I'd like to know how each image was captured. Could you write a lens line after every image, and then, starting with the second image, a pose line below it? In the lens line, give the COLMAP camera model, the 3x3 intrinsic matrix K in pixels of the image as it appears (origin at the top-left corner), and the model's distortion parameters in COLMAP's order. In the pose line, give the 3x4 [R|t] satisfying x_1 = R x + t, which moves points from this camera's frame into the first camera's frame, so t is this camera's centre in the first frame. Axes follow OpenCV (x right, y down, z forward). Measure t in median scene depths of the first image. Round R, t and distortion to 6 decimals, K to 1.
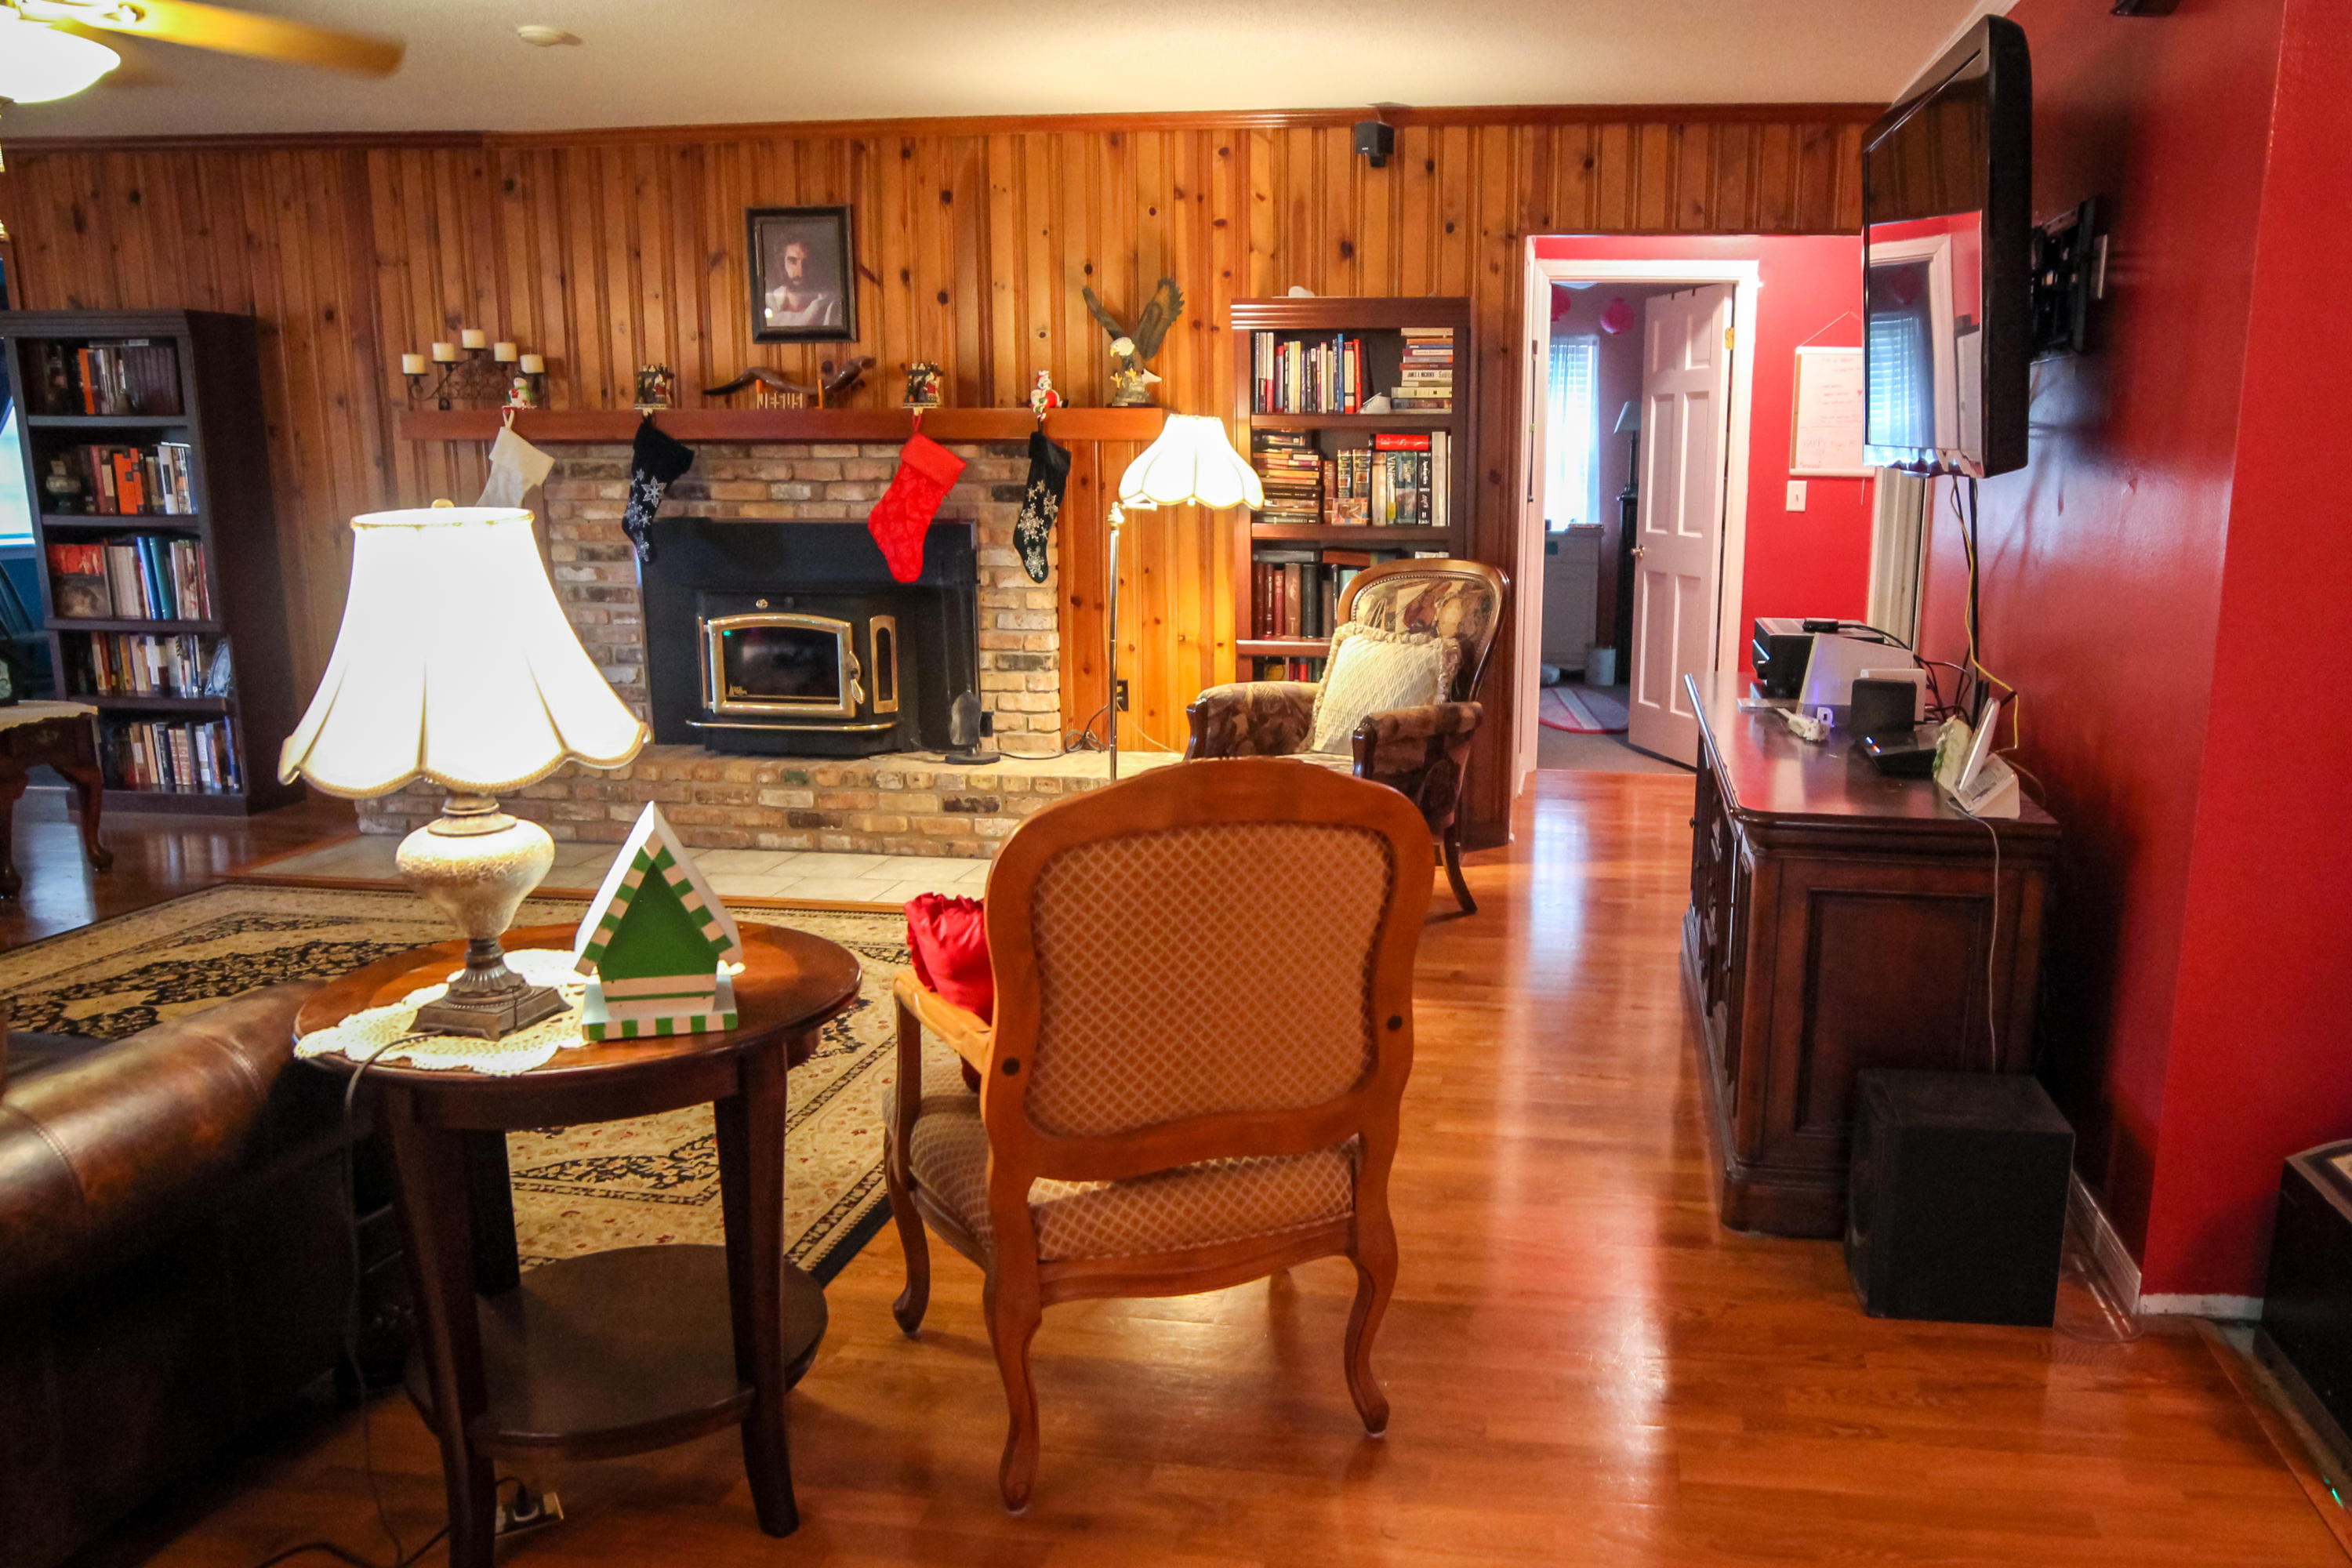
lens RADIAL K [[1761.6, 0, 1356.7], [0, 1761.6, 827.4], [0, 0, 1]] dist [-0.081288, 0.063937]
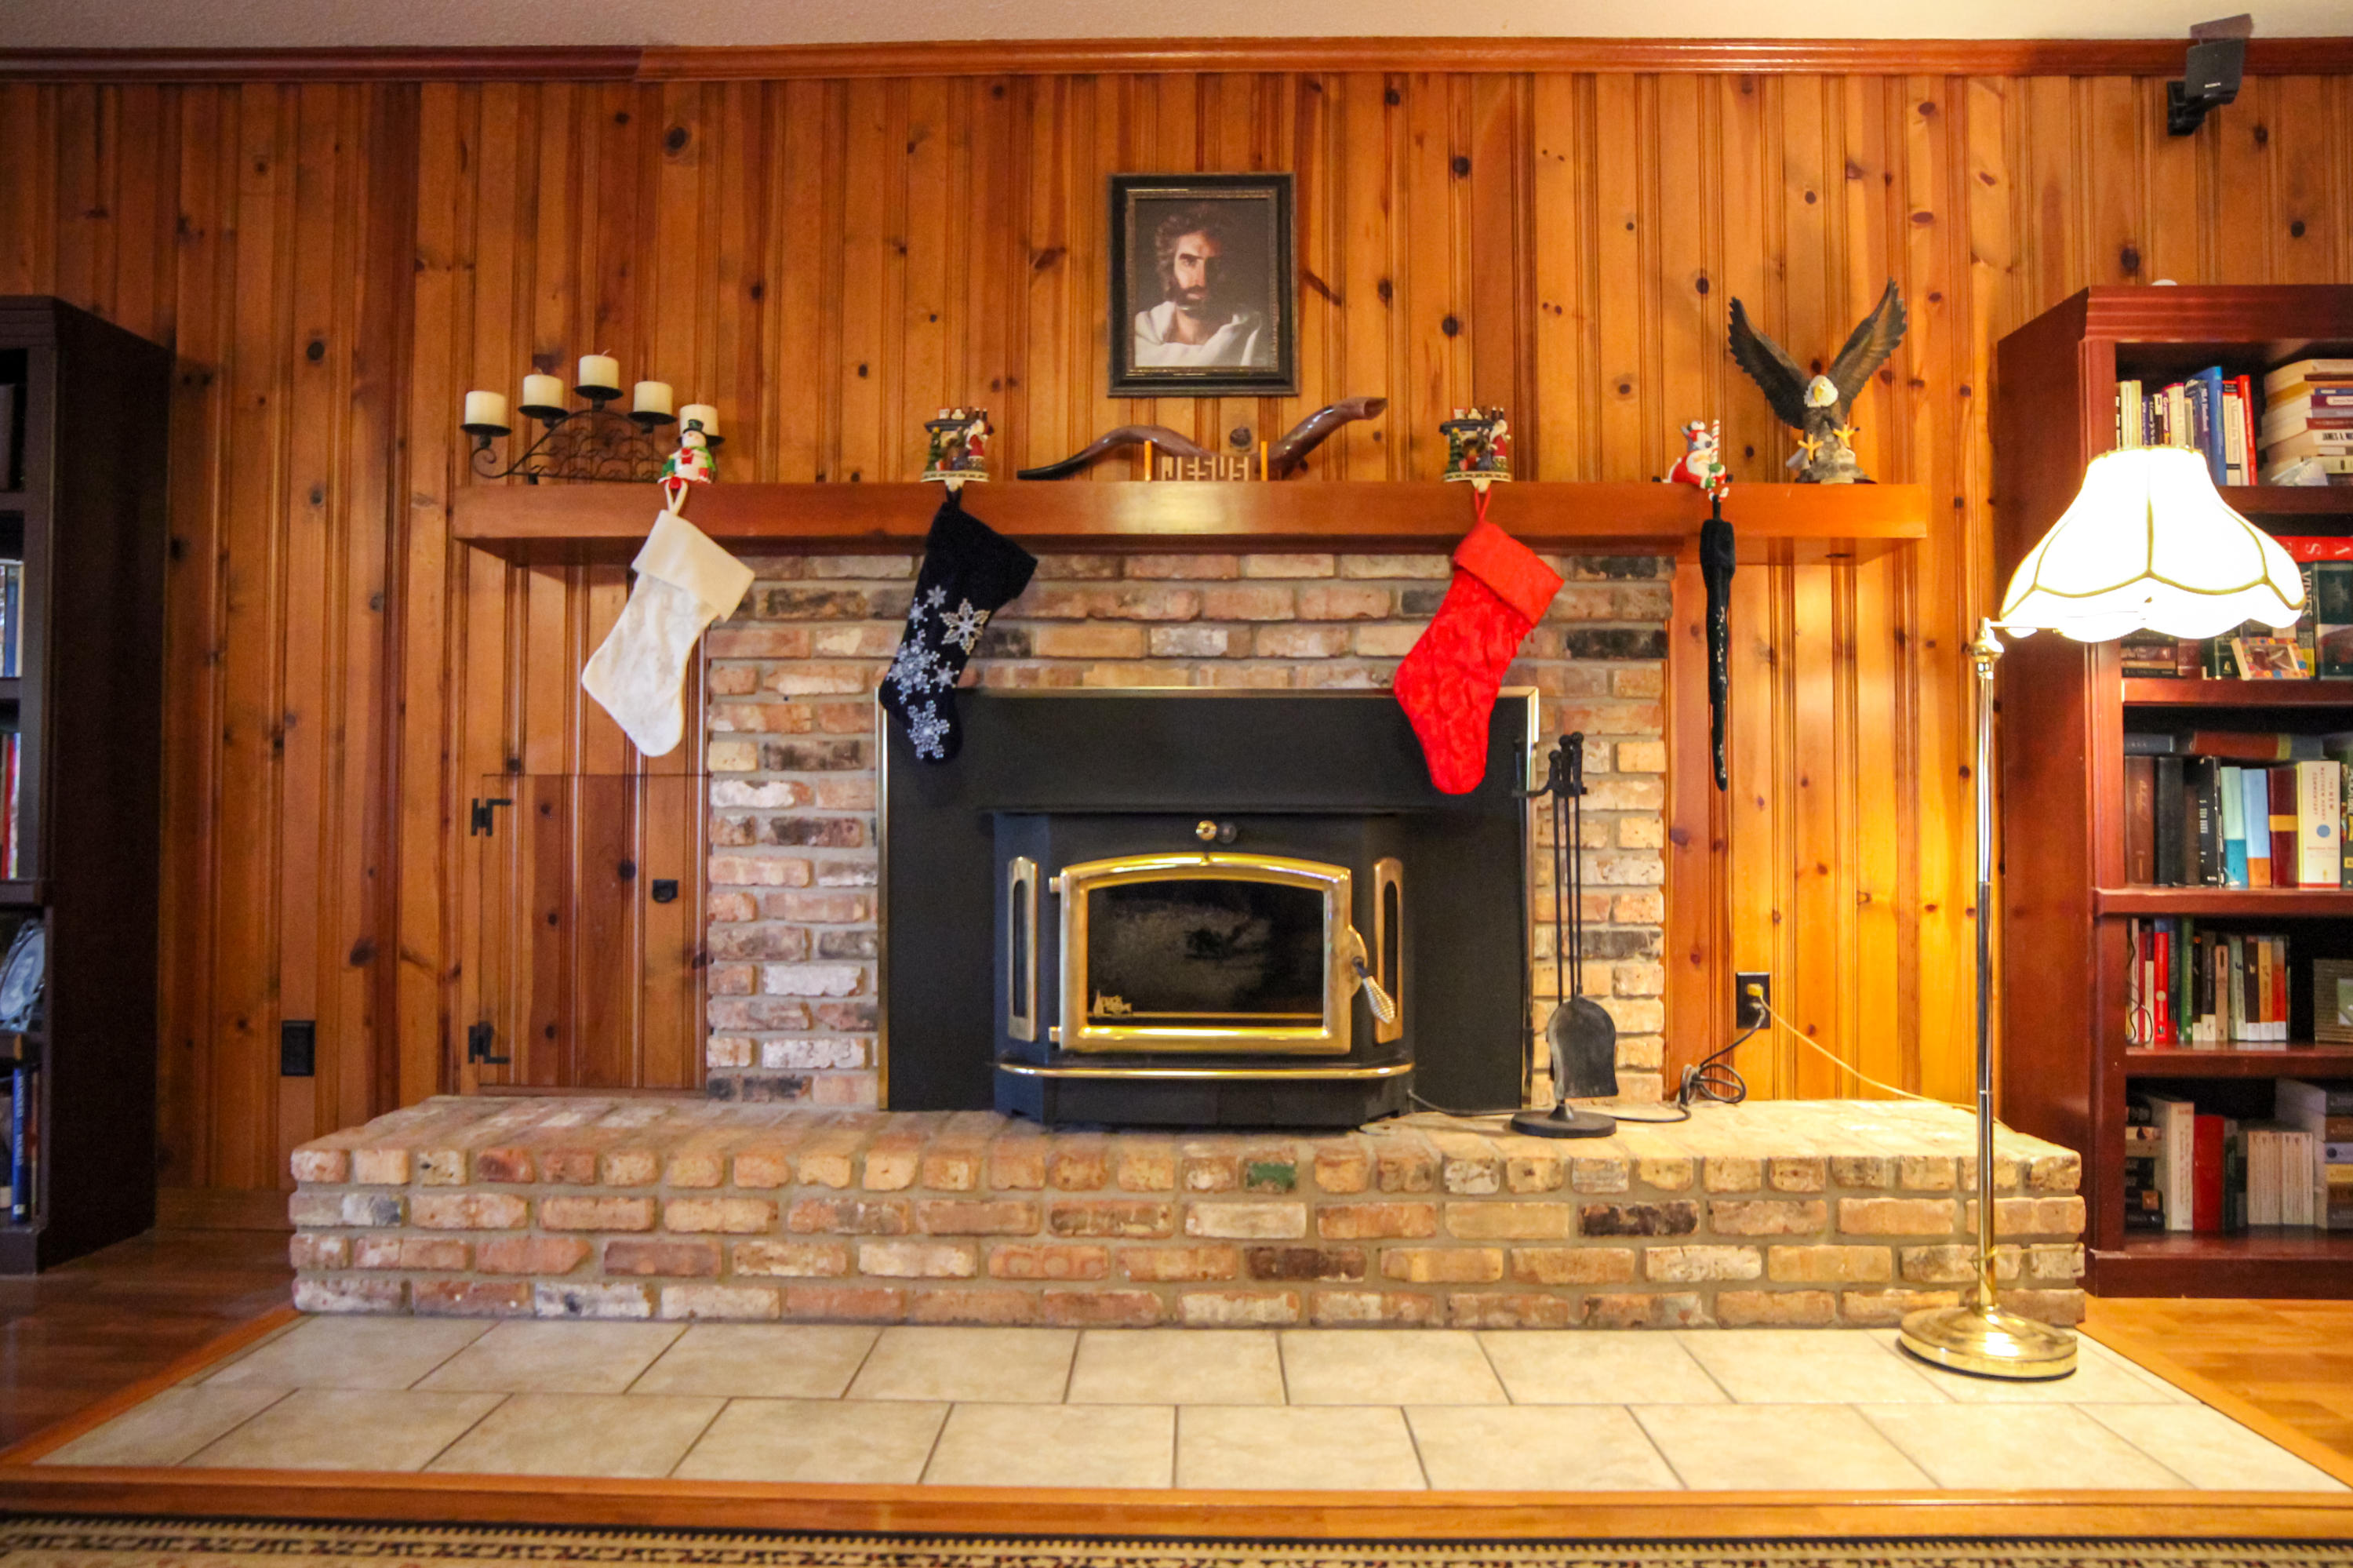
lens RADIAL K [[1525.4, 0, 1176.5], [0, 1525.4, 784.0], [0, 0, 1]] dist [-0.073523, 0.053454]
pose [[0.993744, -0.003498, 0.111626, -0.388237], [0.029273, 0.972721, -0.230123, -0.037808], [-0.107776, 0.231951, 0.966738, 0.551044]]
